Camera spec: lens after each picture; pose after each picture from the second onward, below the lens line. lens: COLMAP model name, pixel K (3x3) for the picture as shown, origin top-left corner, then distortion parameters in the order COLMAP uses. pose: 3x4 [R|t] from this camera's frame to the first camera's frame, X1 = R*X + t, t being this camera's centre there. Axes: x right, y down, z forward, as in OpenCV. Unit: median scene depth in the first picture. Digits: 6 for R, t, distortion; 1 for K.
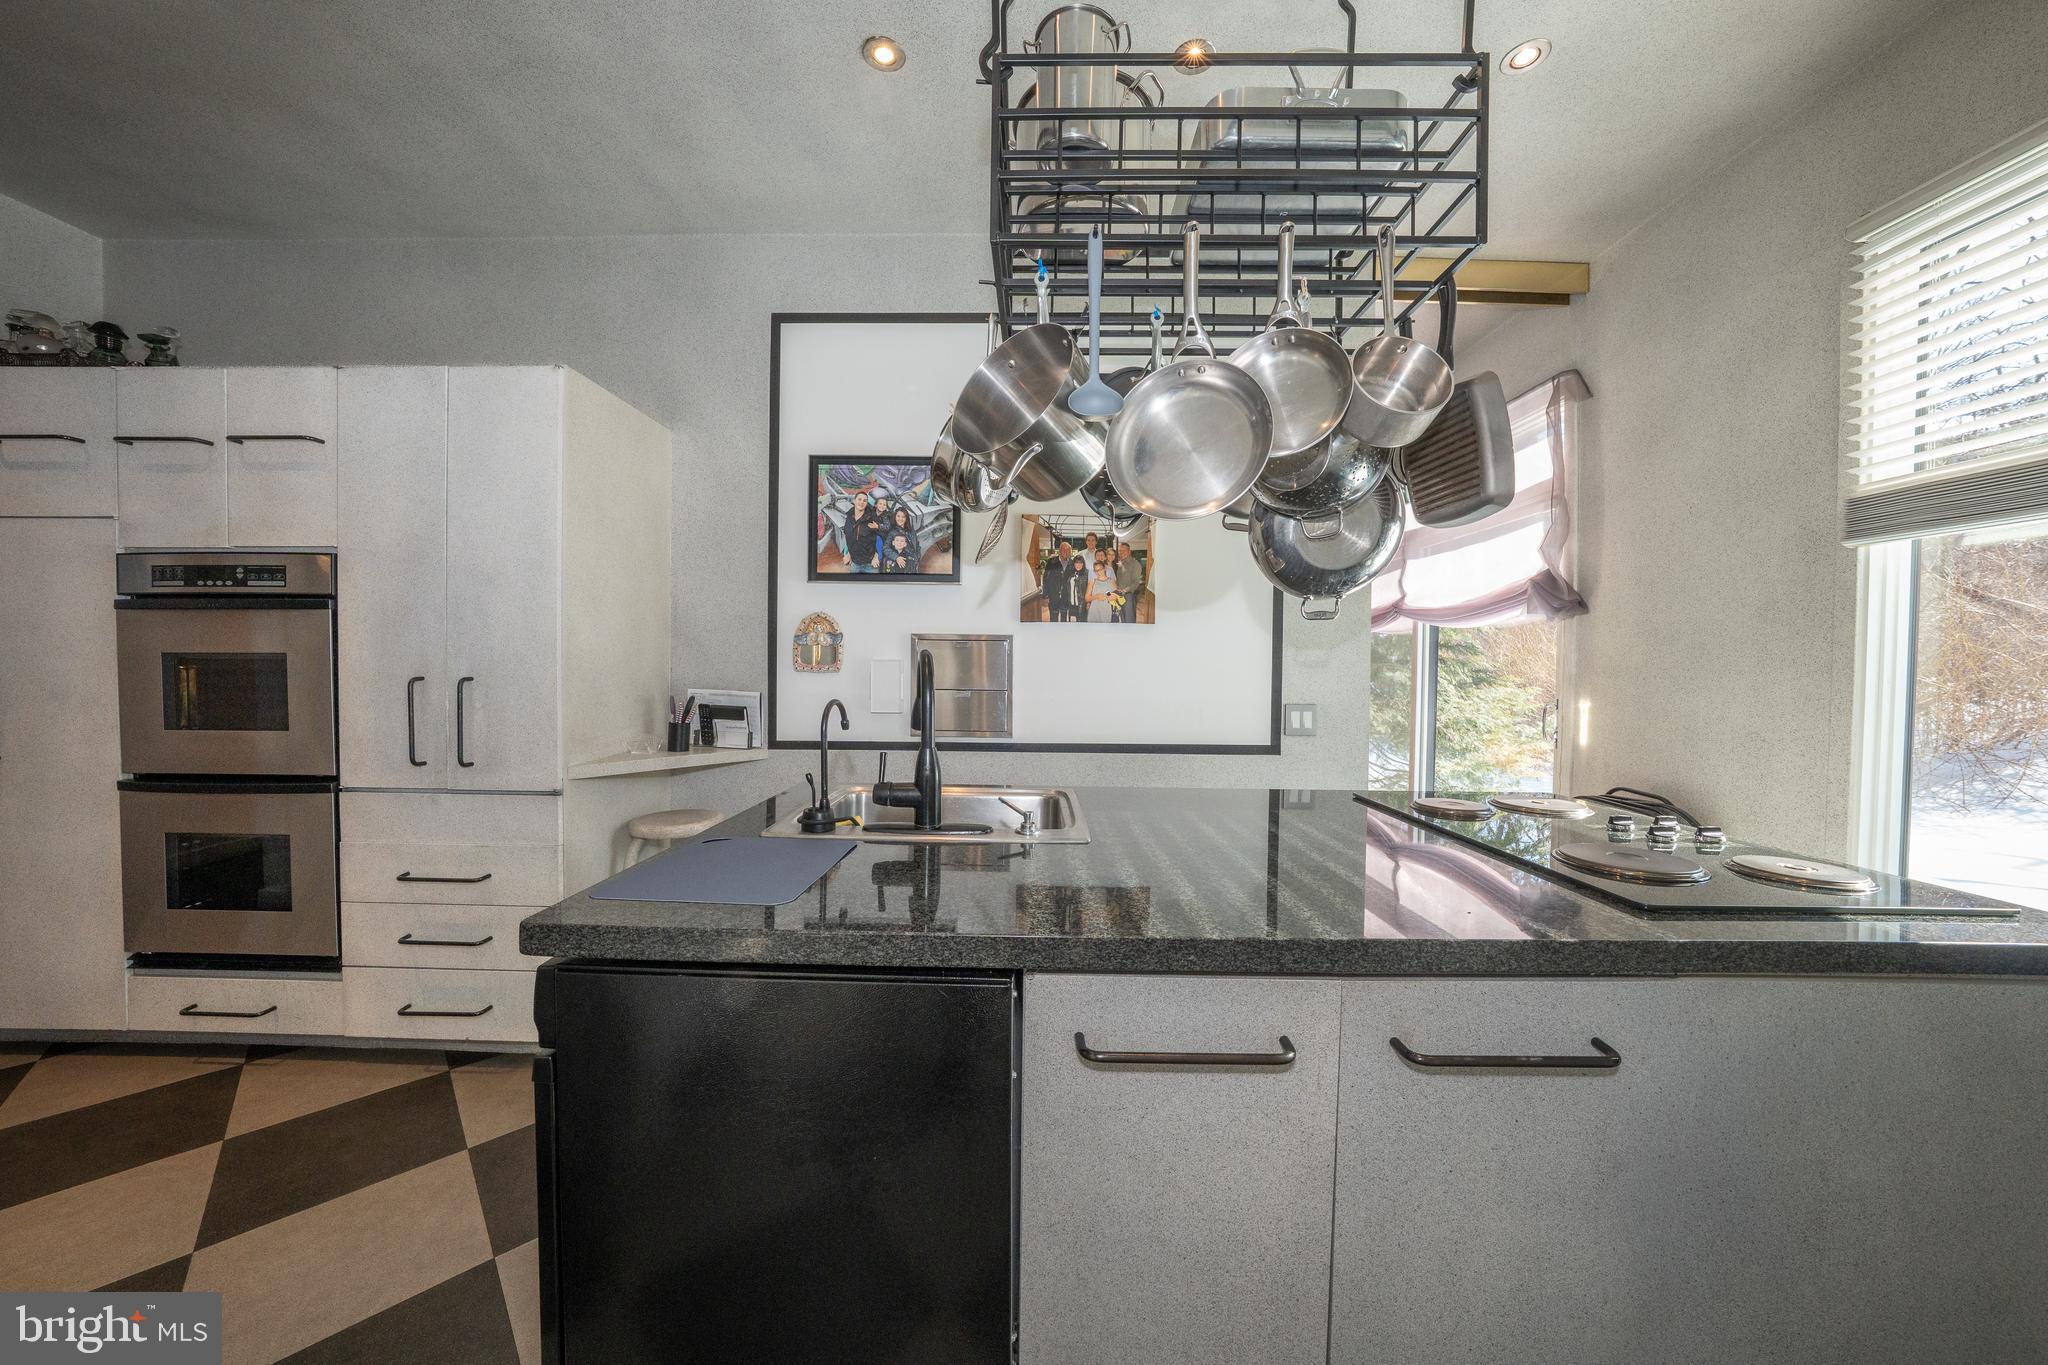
lens RADIAL K [[709.6, 0, 1012.9], [0, 709.6, 681.1], [0, 0, 1]] dist [-0.000320, -0.000020]
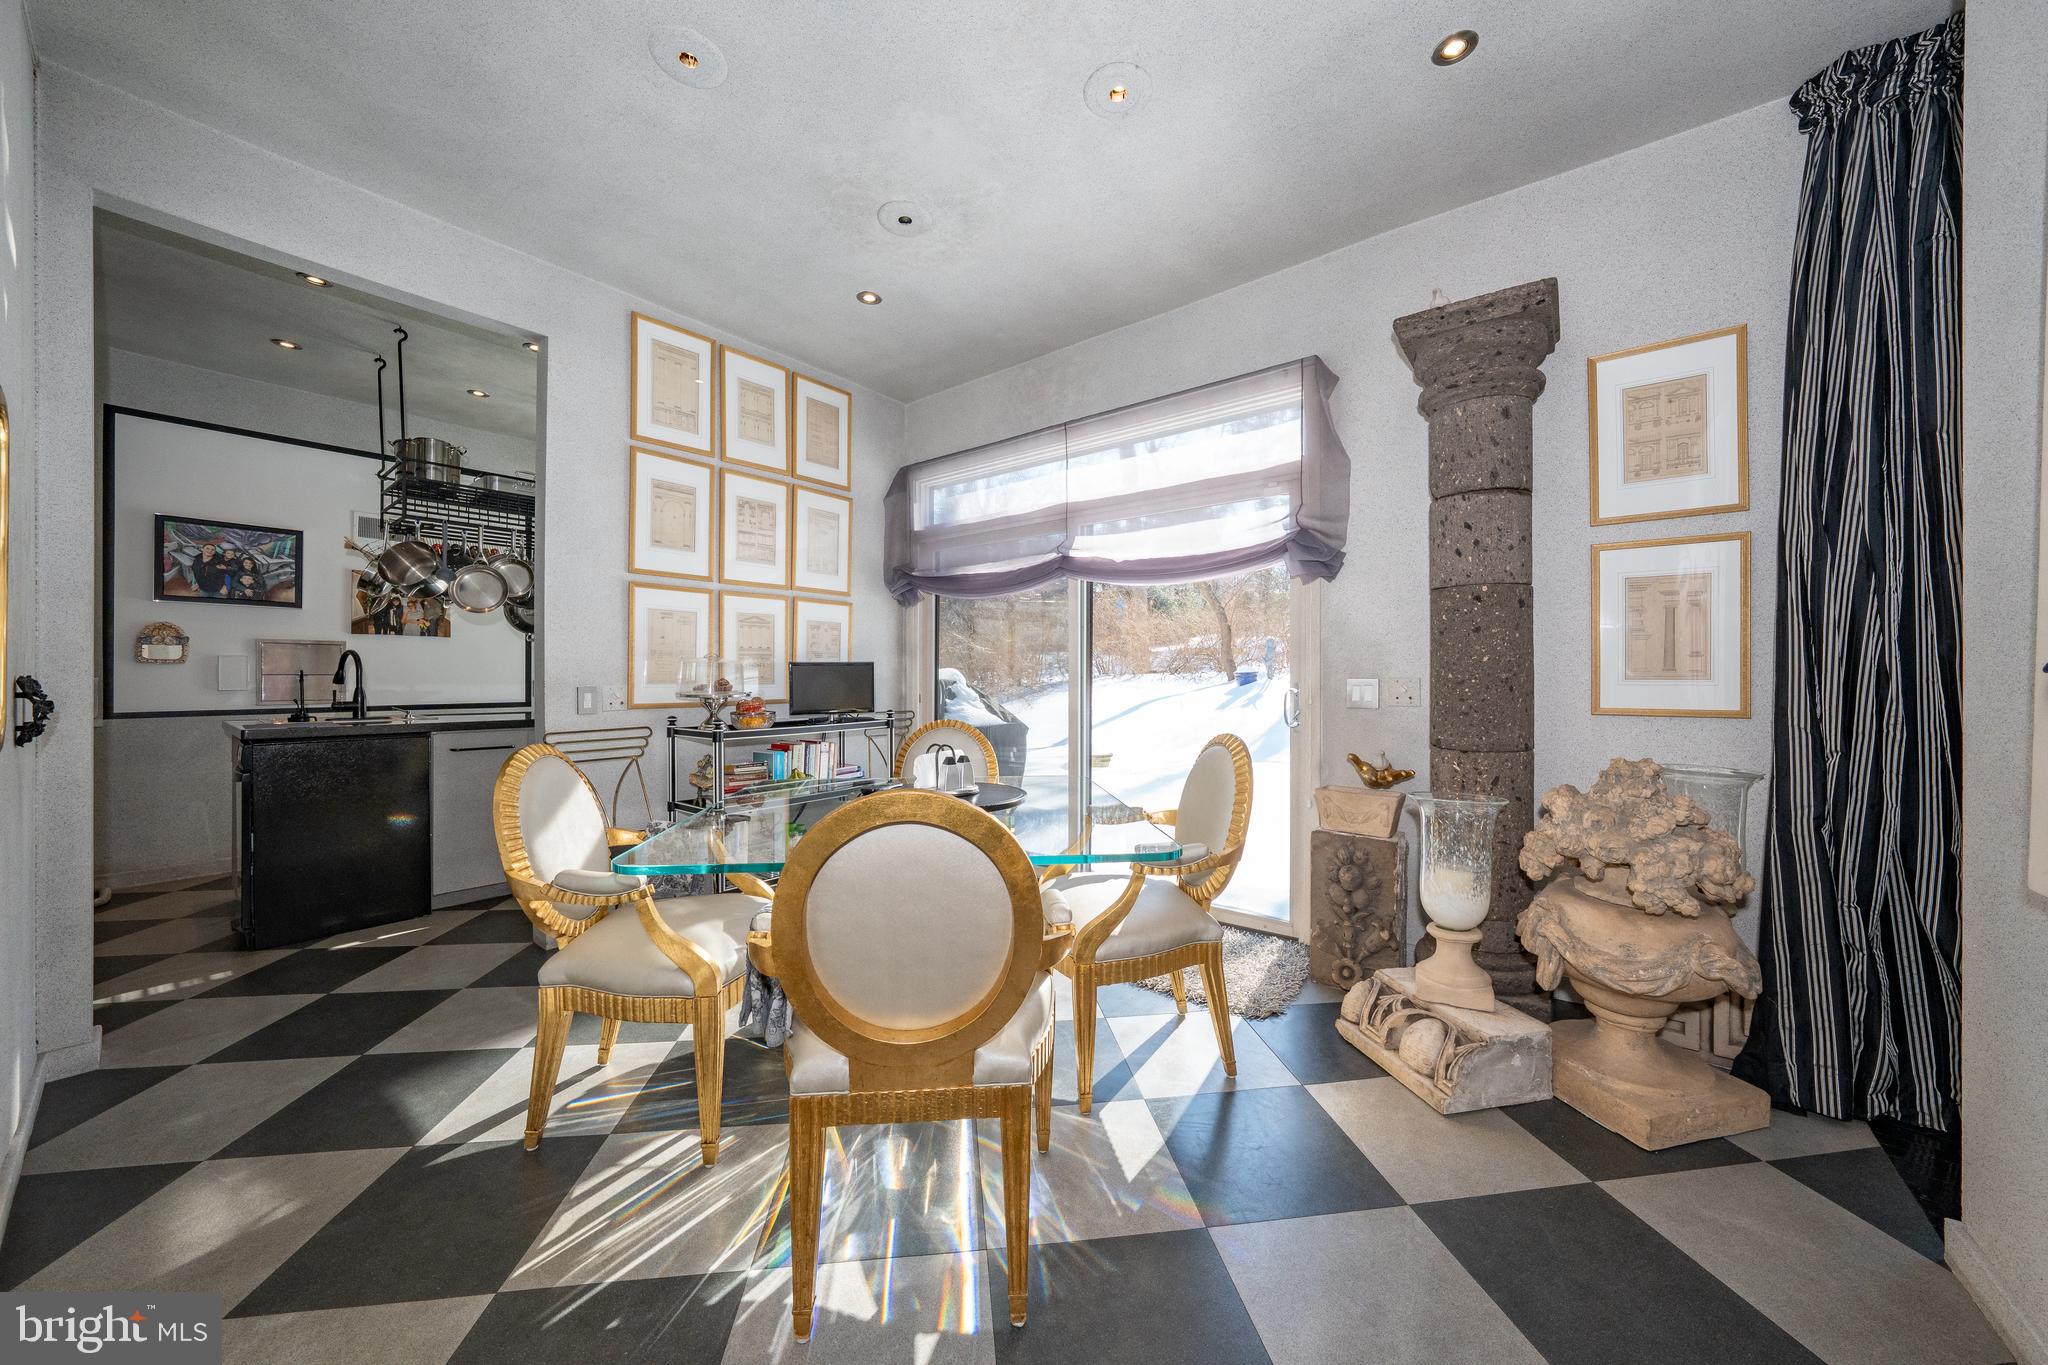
lens RADIAL K [[709.6, 0, 1010.2], [0, 709.6, 678.2], [0, 0, 1]] dist [-0.000320, -0.000020]
pose [[0.611787, -0.012343, 0.790926, -0.368026], [0.022418, 0.999747, -0.001738, 0.060338], [-0.790705, 0.018794, 0.611909, -1.268907]]
